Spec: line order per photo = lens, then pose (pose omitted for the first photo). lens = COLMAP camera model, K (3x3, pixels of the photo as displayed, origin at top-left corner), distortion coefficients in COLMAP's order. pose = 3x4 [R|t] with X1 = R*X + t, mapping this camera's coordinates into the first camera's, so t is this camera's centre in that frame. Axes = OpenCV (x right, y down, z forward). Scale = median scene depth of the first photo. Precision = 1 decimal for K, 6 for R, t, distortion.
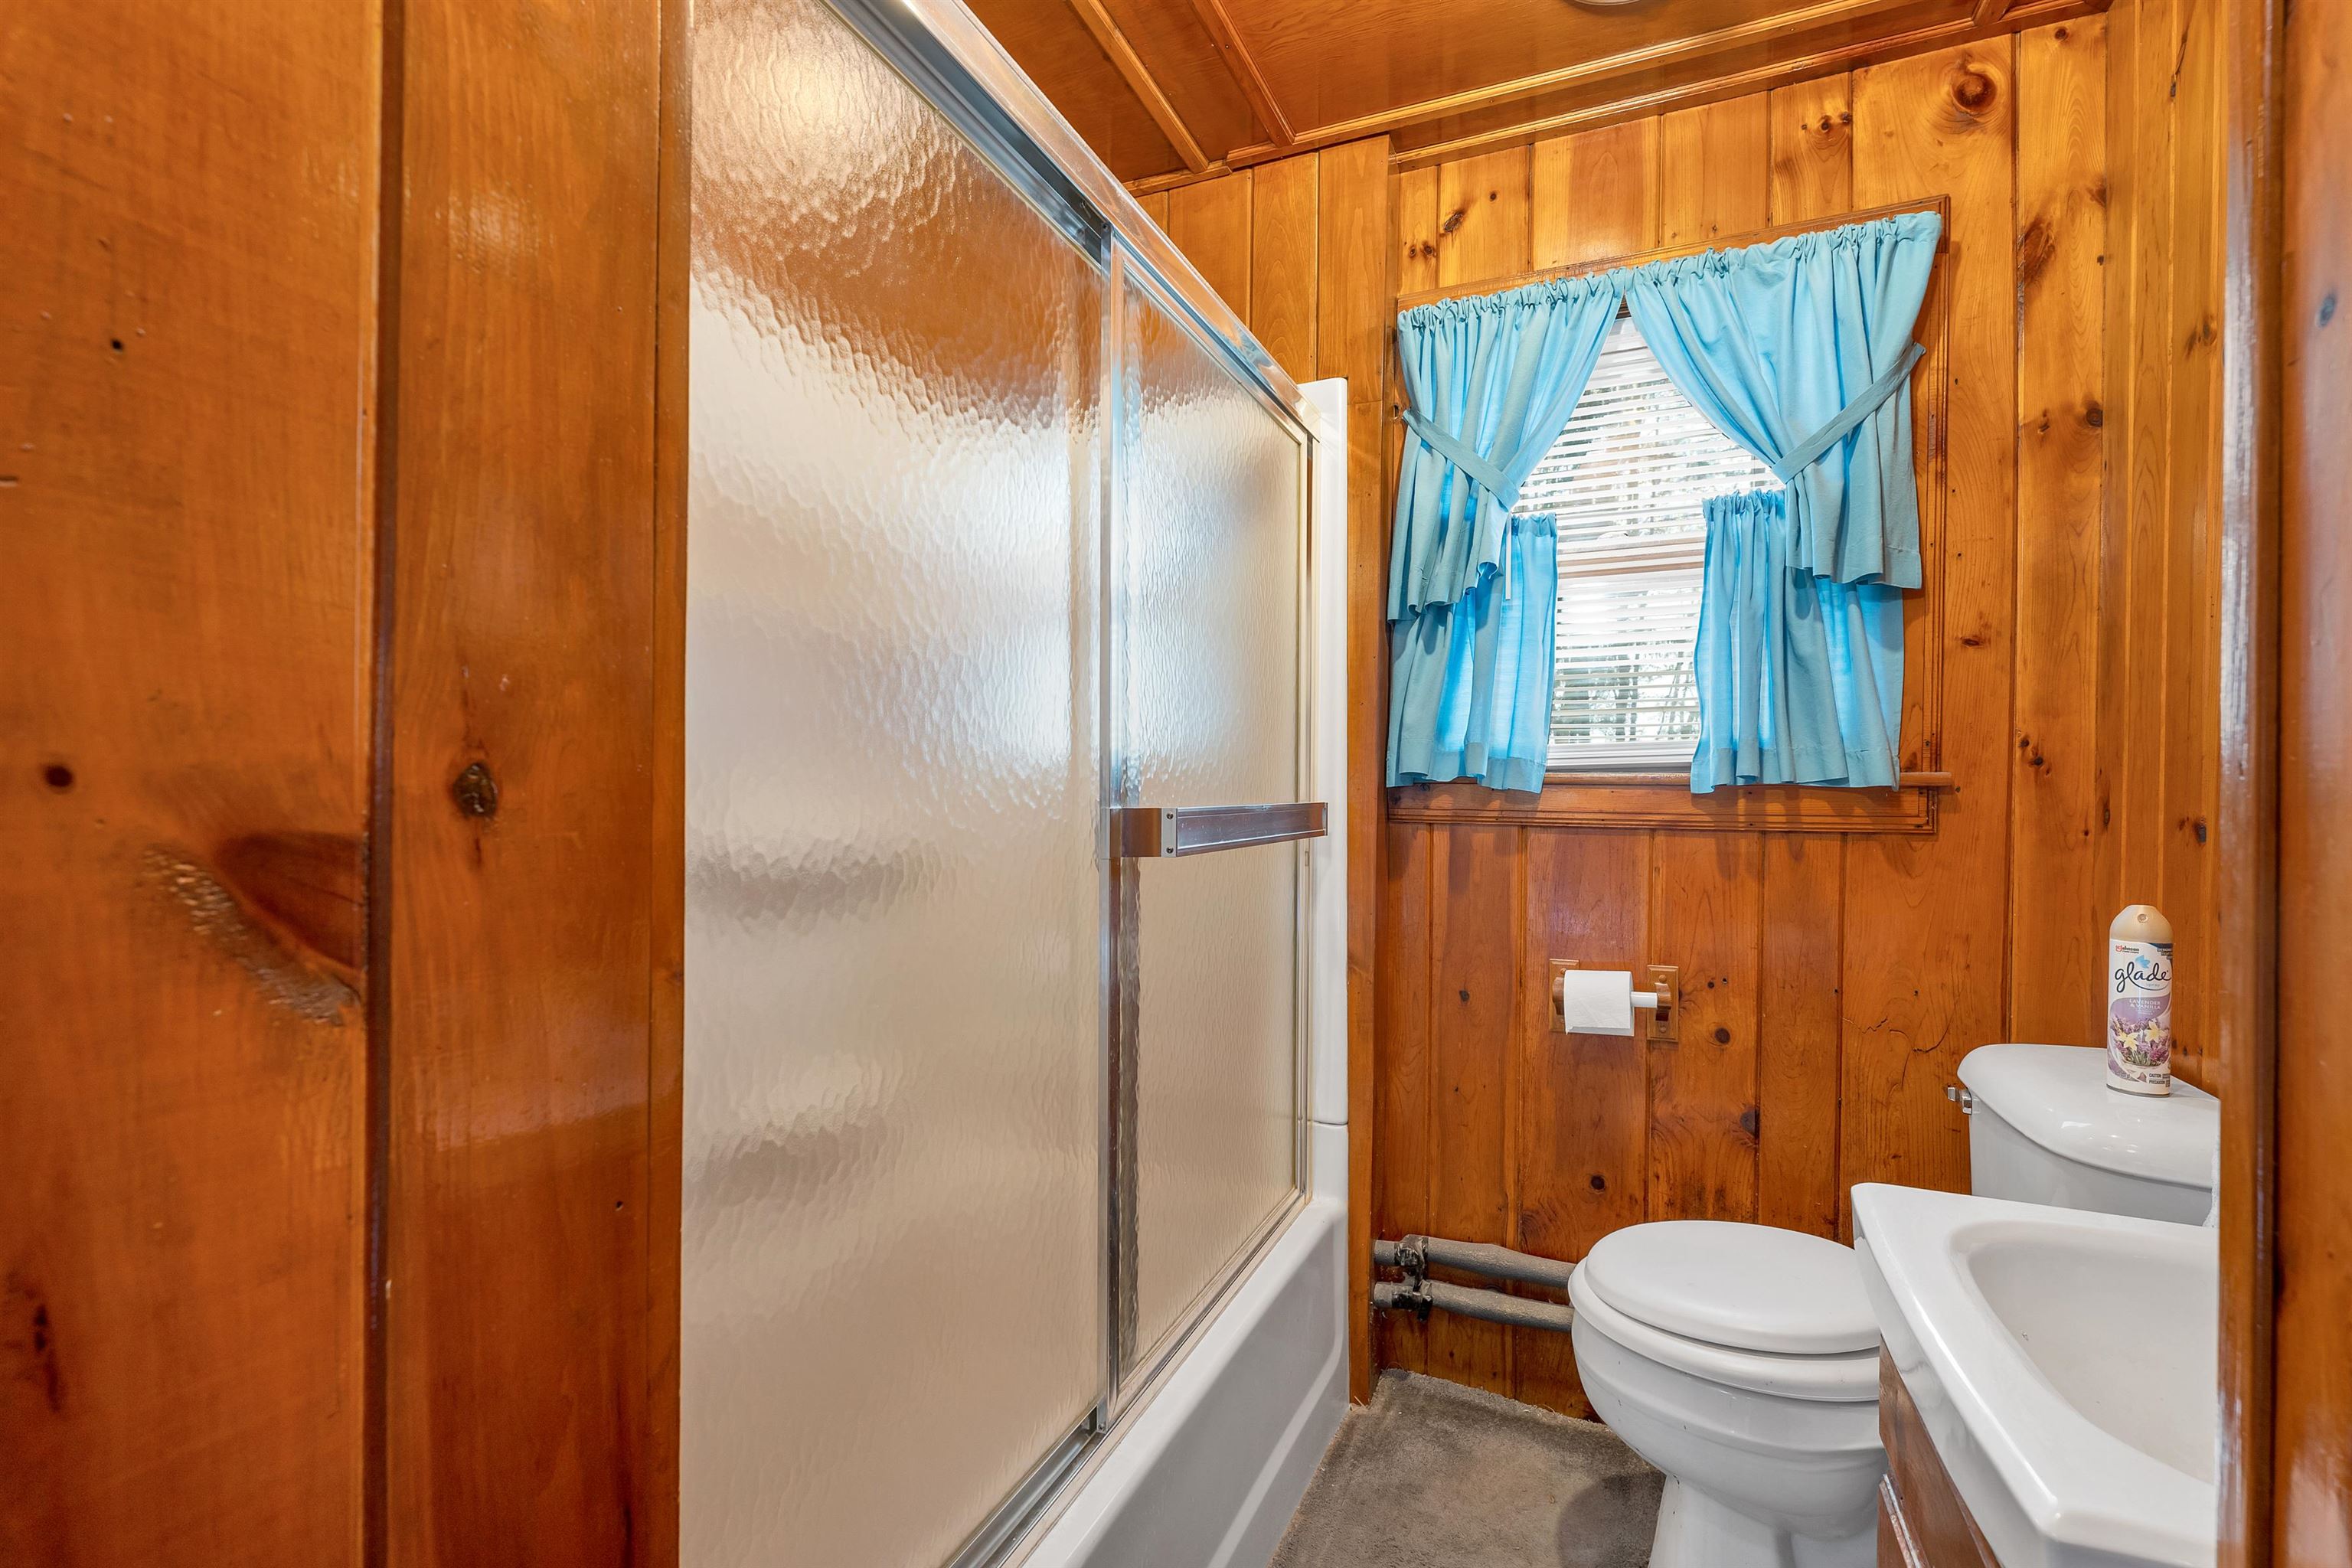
lens RADIAL K [[1044.5, 0, 1169.5], [0, 1044.5, 804.5], [0, 0, 1]] dist [0.001333, -0.000077]
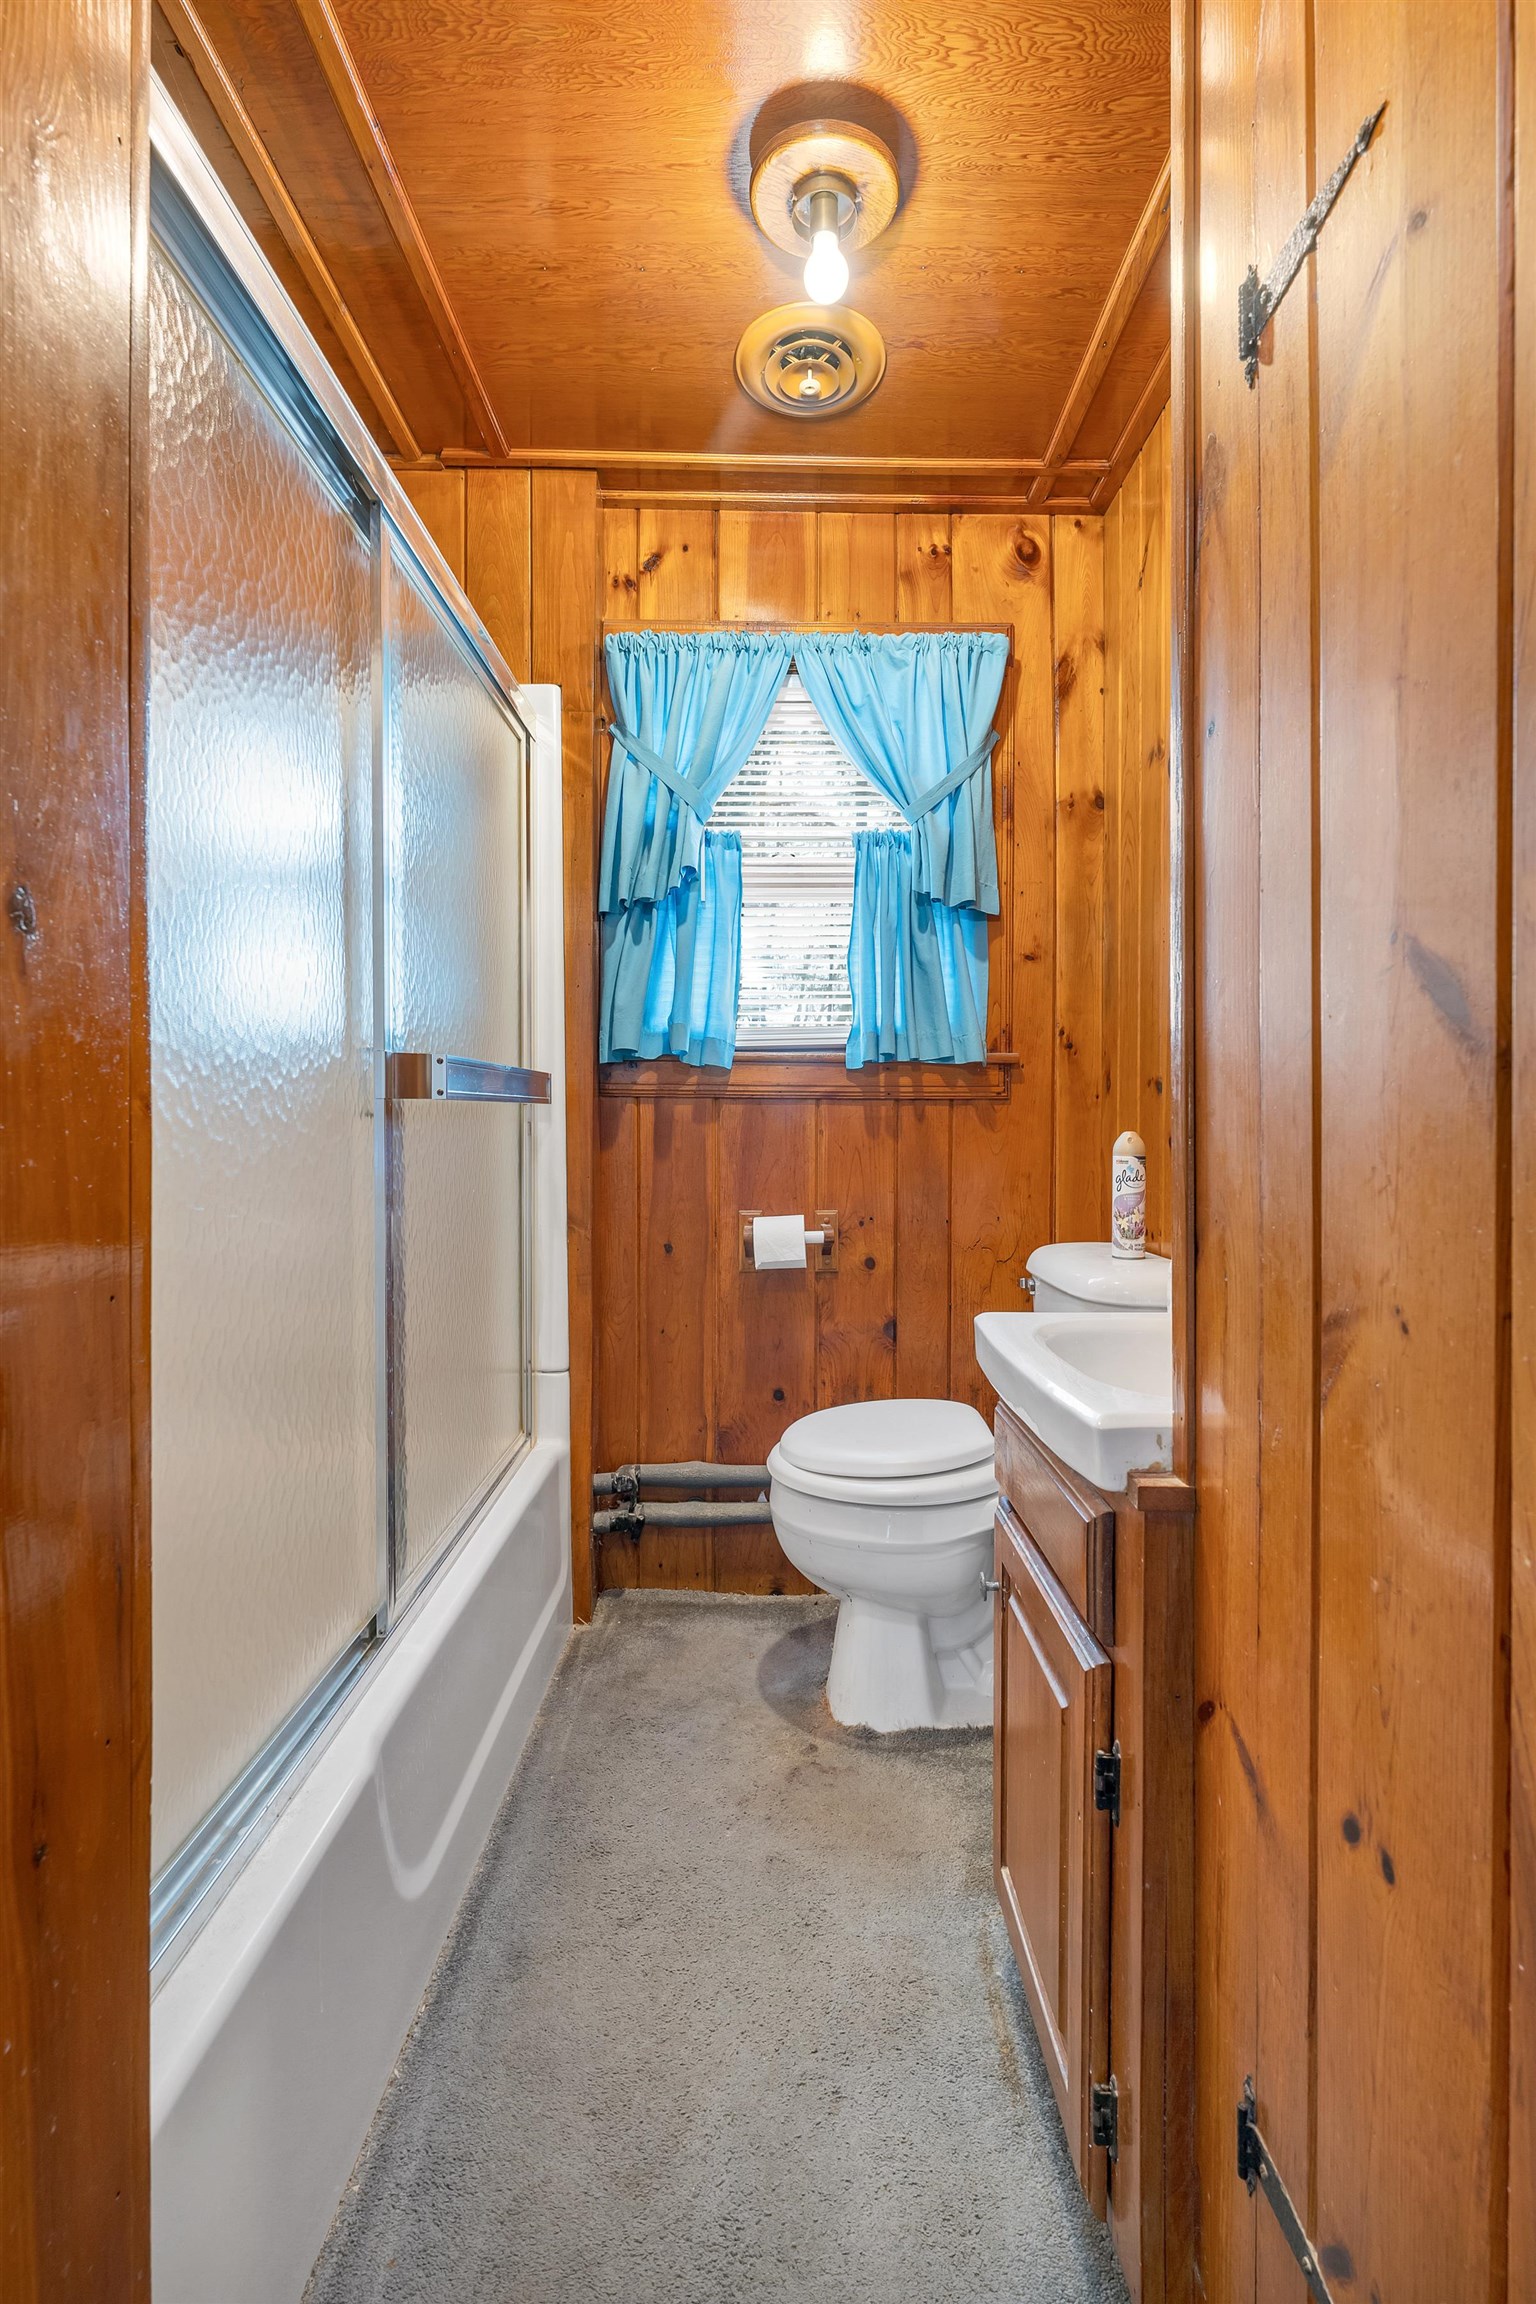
lens RADIAL K [[1042.3, 0, 777.2], [0, 1042.3, 1121.4], [0, 0, 1]] dist [0.000490, -0.000208]
pose [[0.909430, -0.007140, 0.415795, -0.087661], [0.007686, 0.999970, 0.000362, 0.050521], [-0.415786, 0.002866, 0.909458, -0.085872]]
